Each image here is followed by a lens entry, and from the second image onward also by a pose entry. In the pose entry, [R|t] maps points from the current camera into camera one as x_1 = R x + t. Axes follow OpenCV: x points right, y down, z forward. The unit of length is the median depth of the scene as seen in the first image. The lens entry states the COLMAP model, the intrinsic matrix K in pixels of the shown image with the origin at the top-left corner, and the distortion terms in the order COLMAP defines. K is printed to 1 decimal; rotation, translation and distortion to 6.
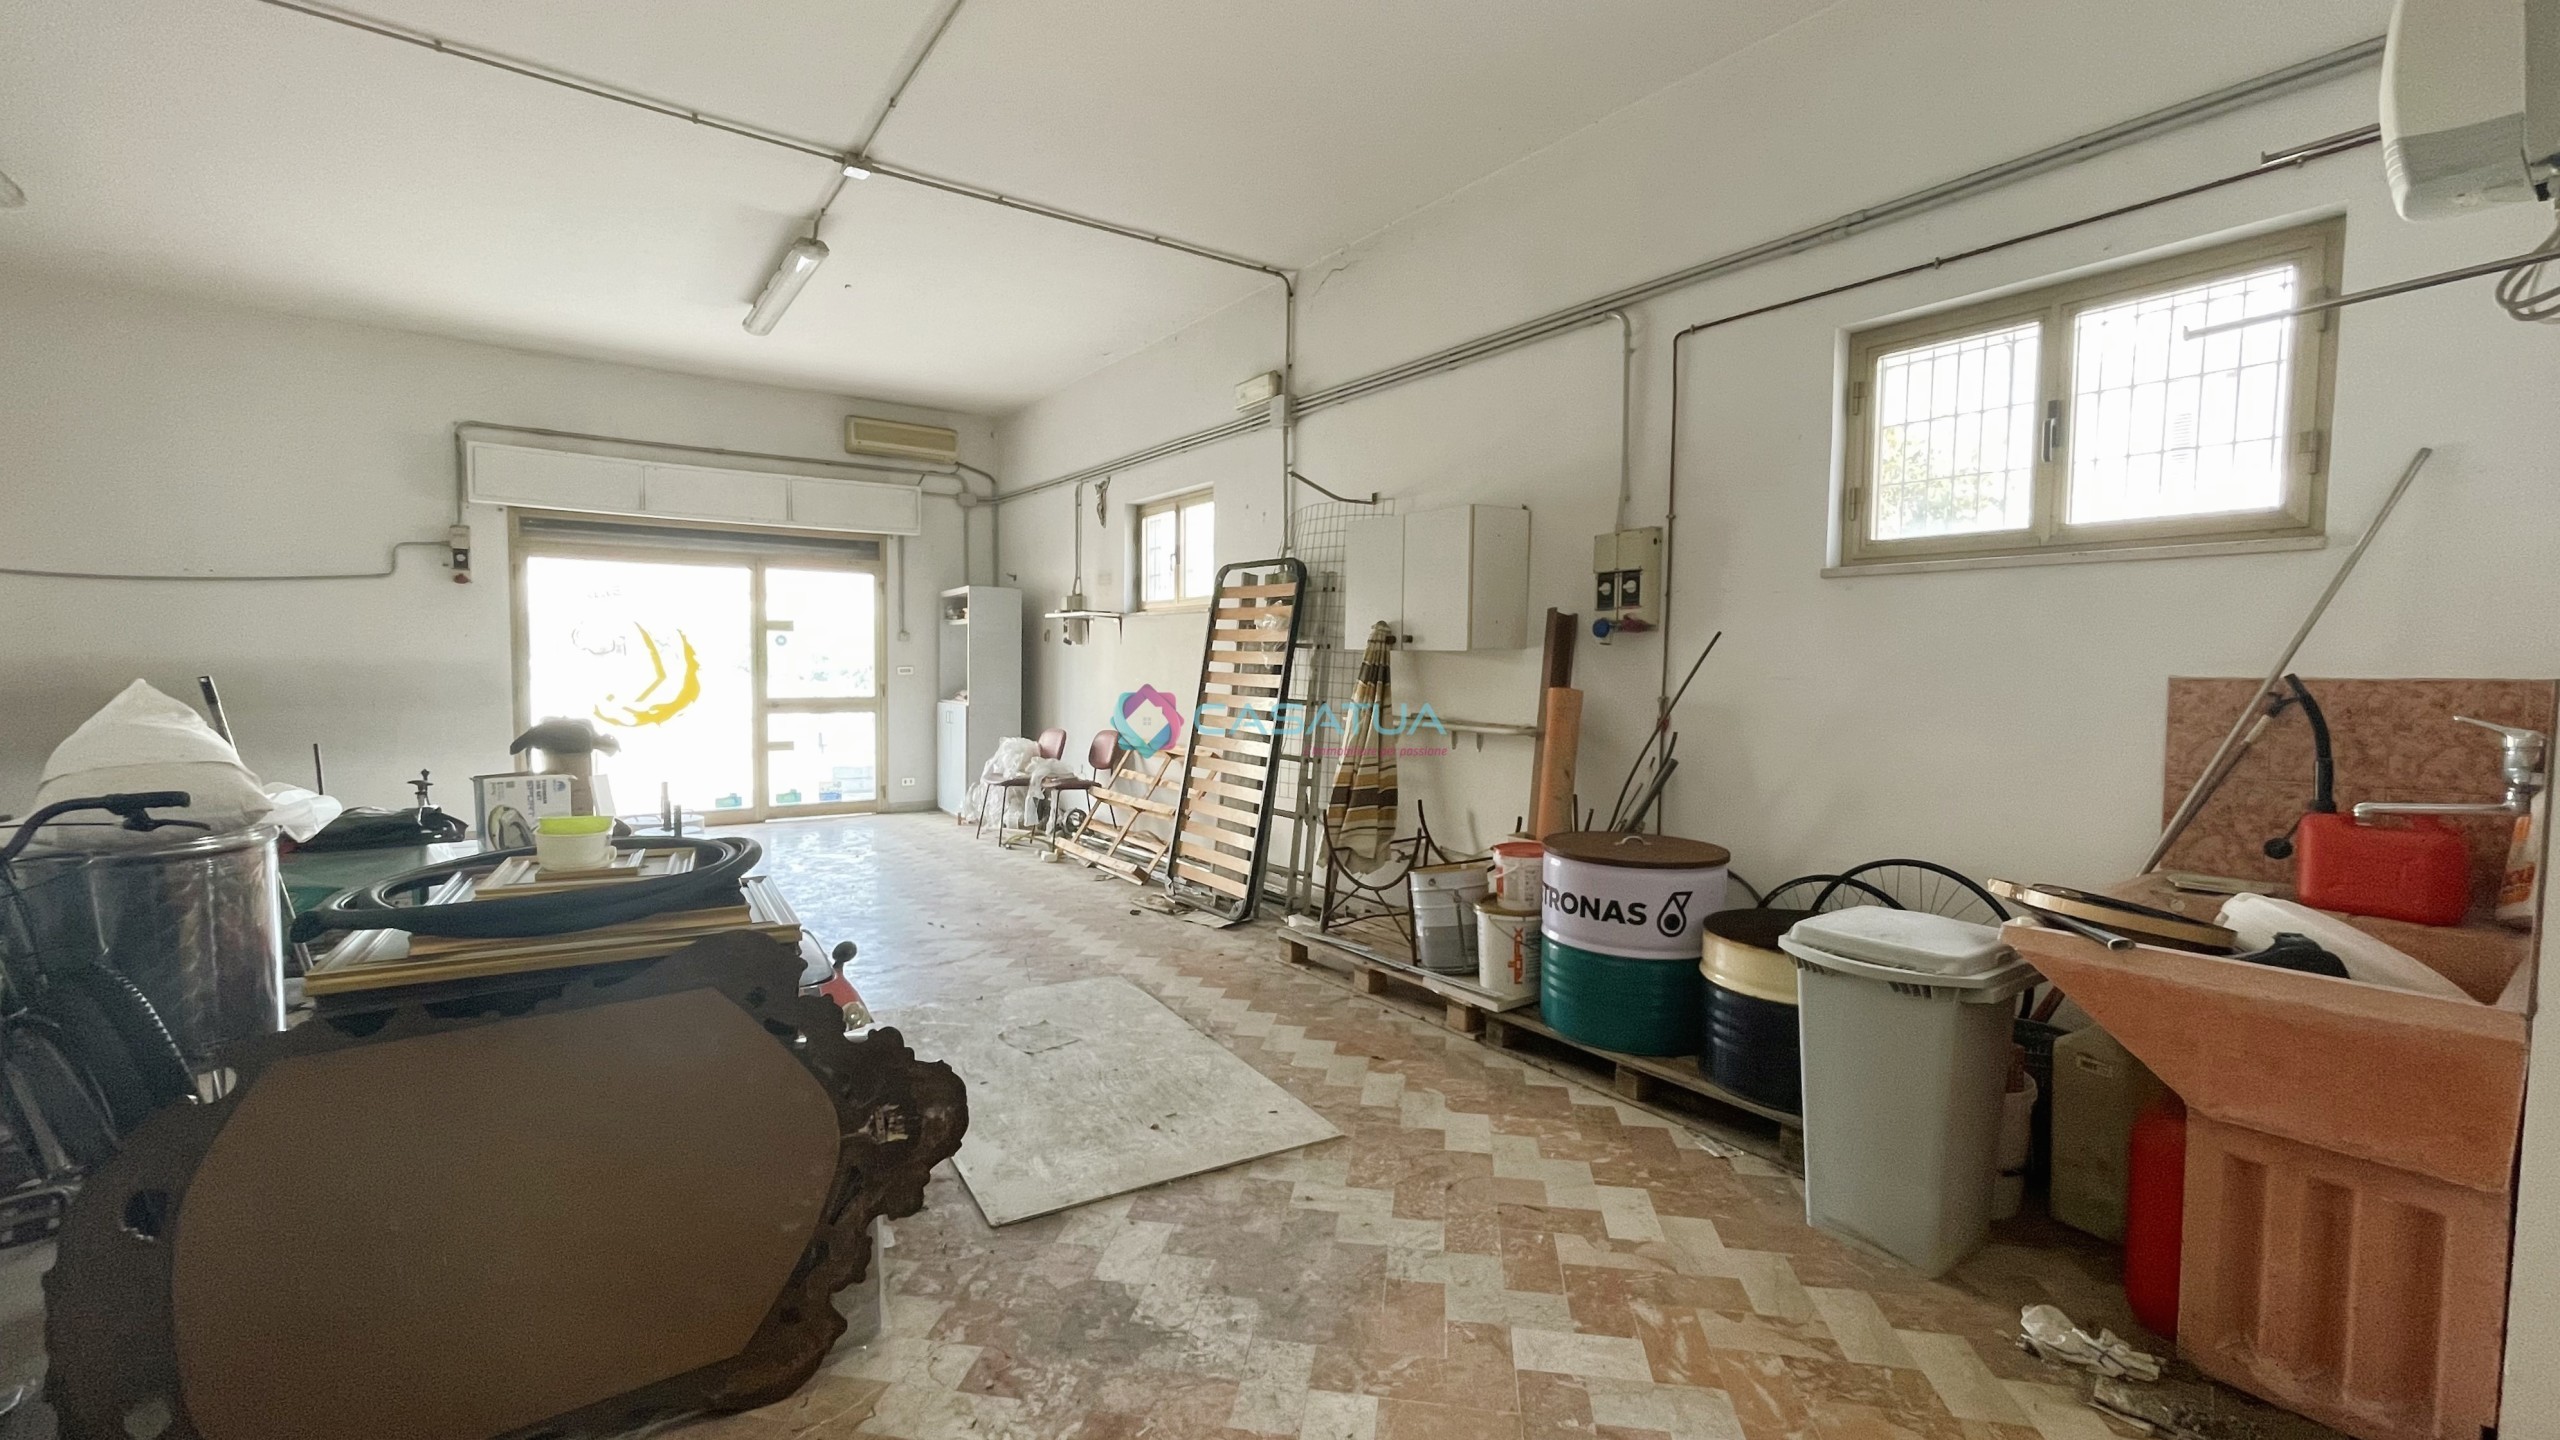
lens RADIAL K [[1049.5, 0, 1261.4], [0, 1049.5, 720.8], [0, 0, 1]] dist [-0.002267, -0.000003]
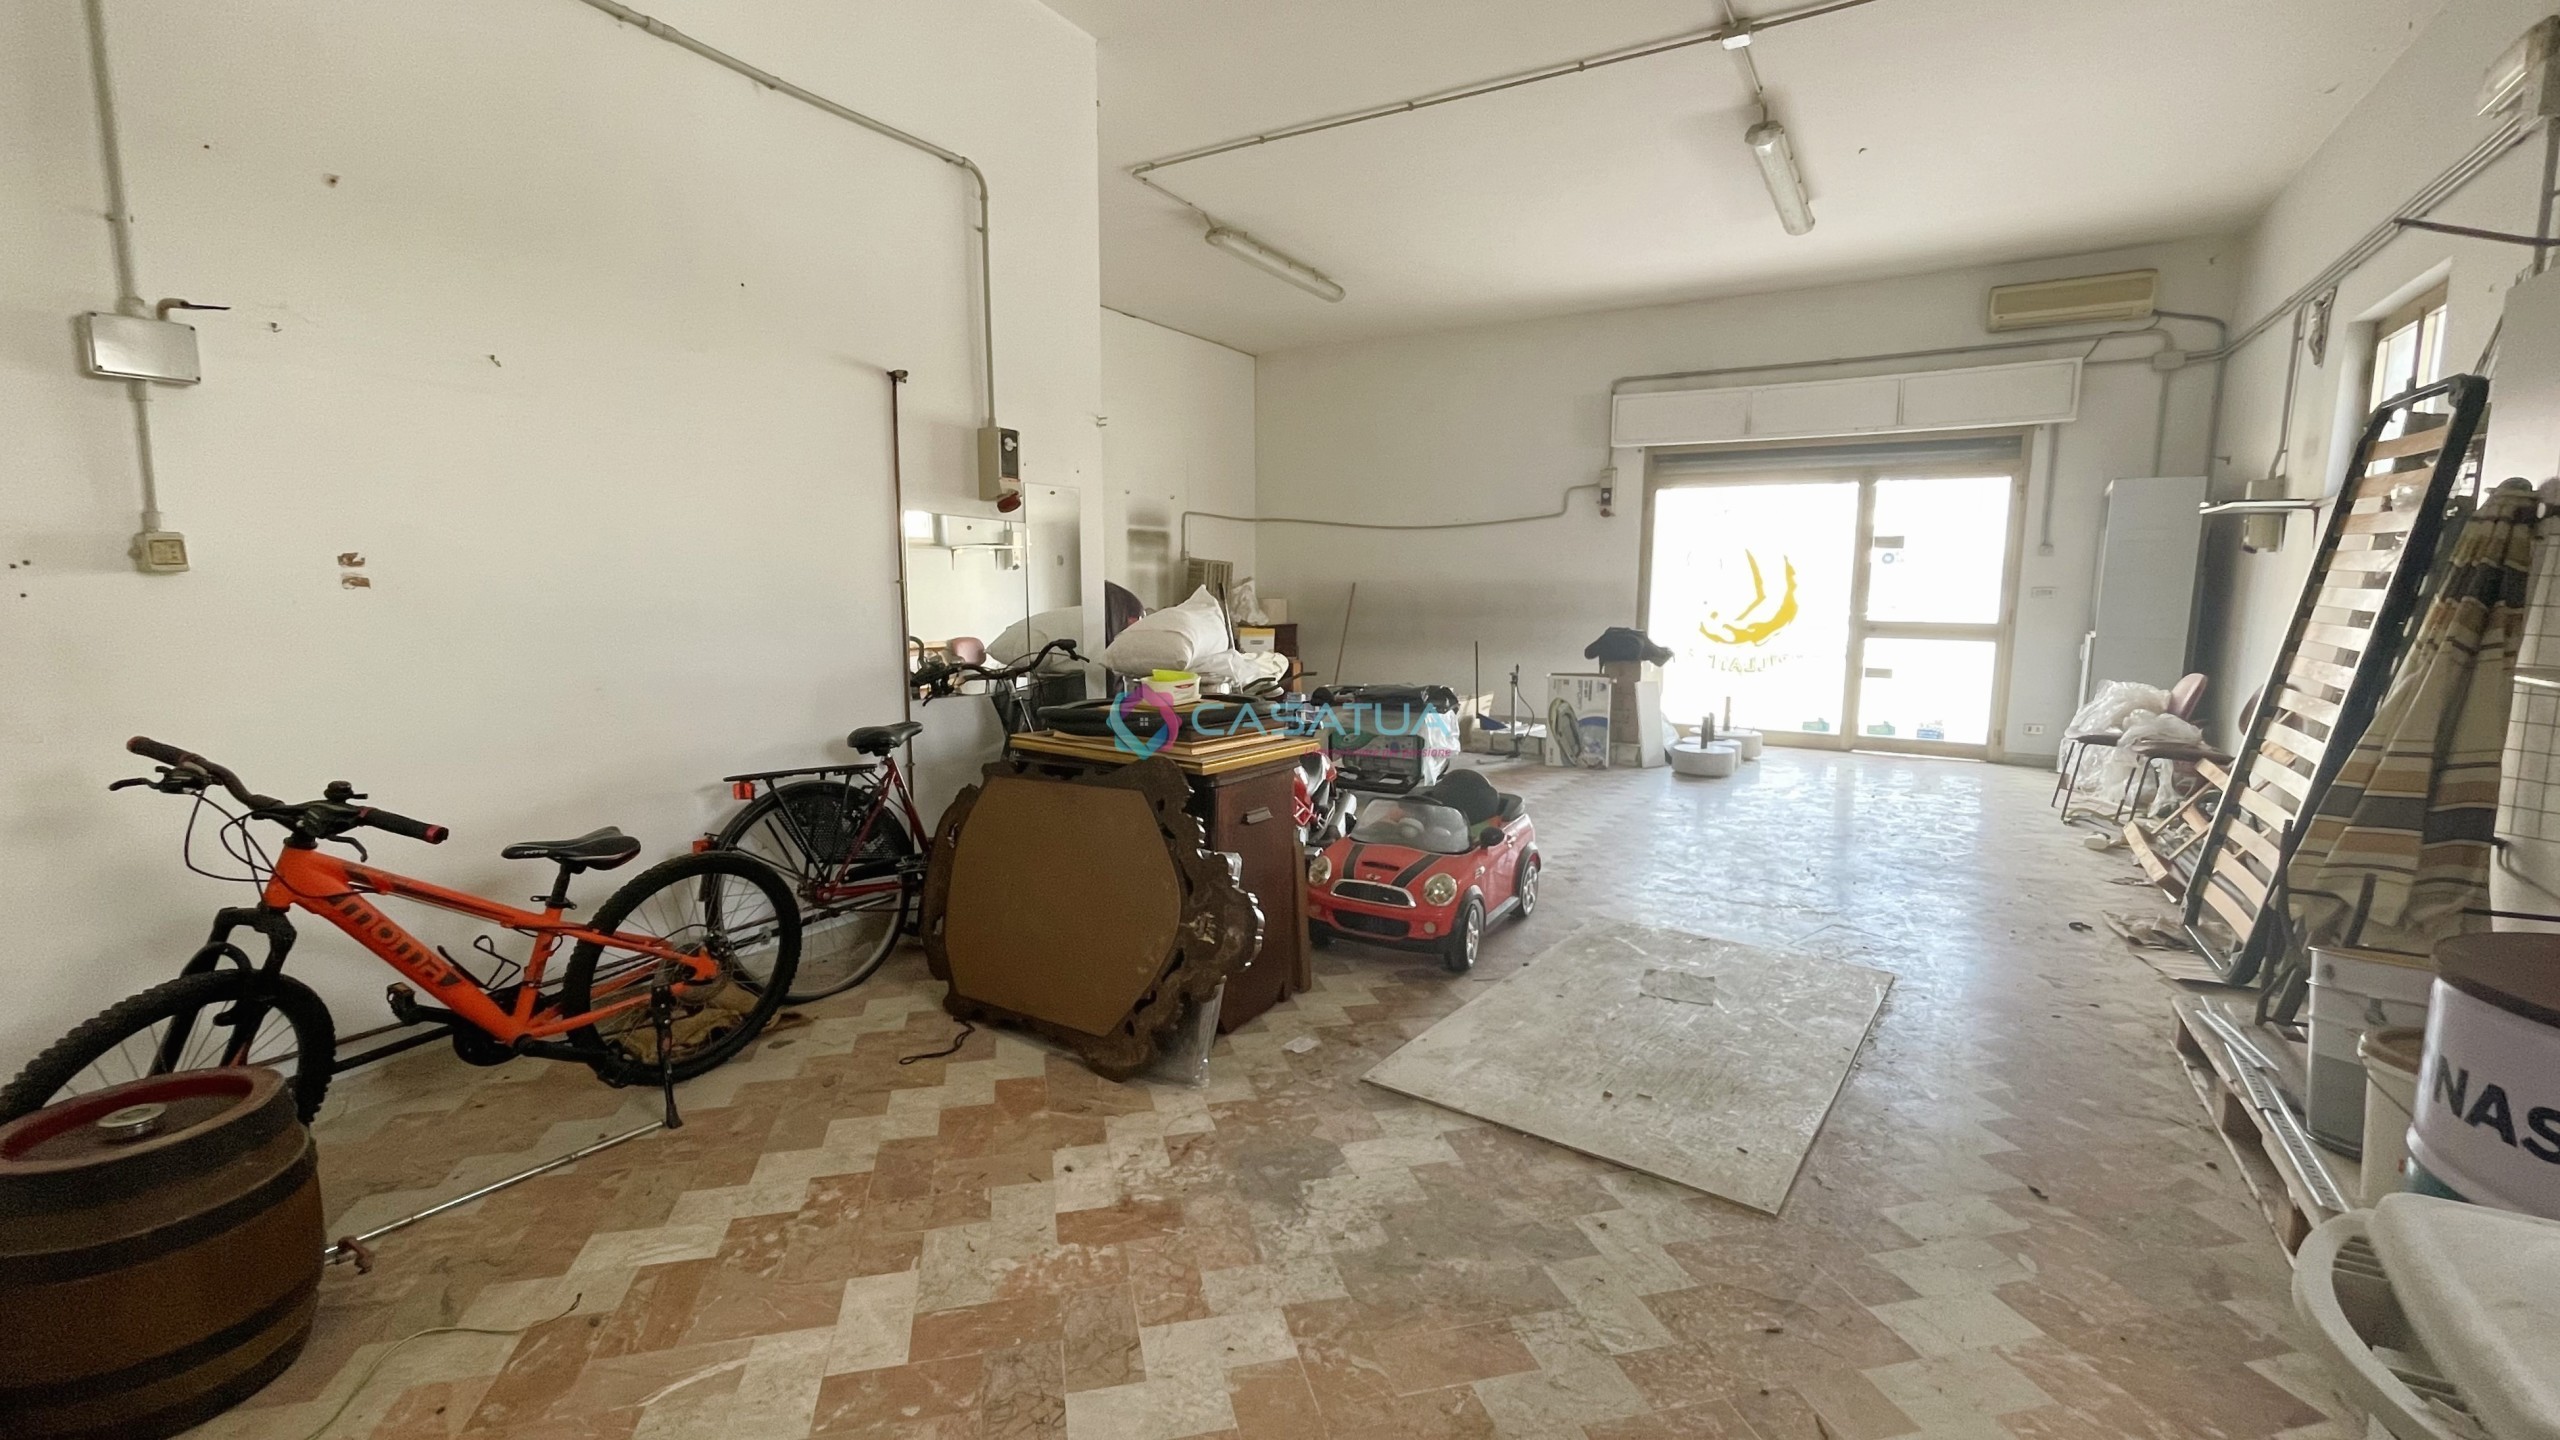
lens RADIAL K [[1084.5, 0, 1296.2], [0, 1084.5, 717.4], [0, 0, 1]] dist [0.000189, 0.000131]
pose [[0.397118, 0.106070, -0.911617, 0.382451], [-0.053464, 0.994286, 0.092399, 0.003004], [0.916209, 0.012045, 0.400520, 0.258427]]
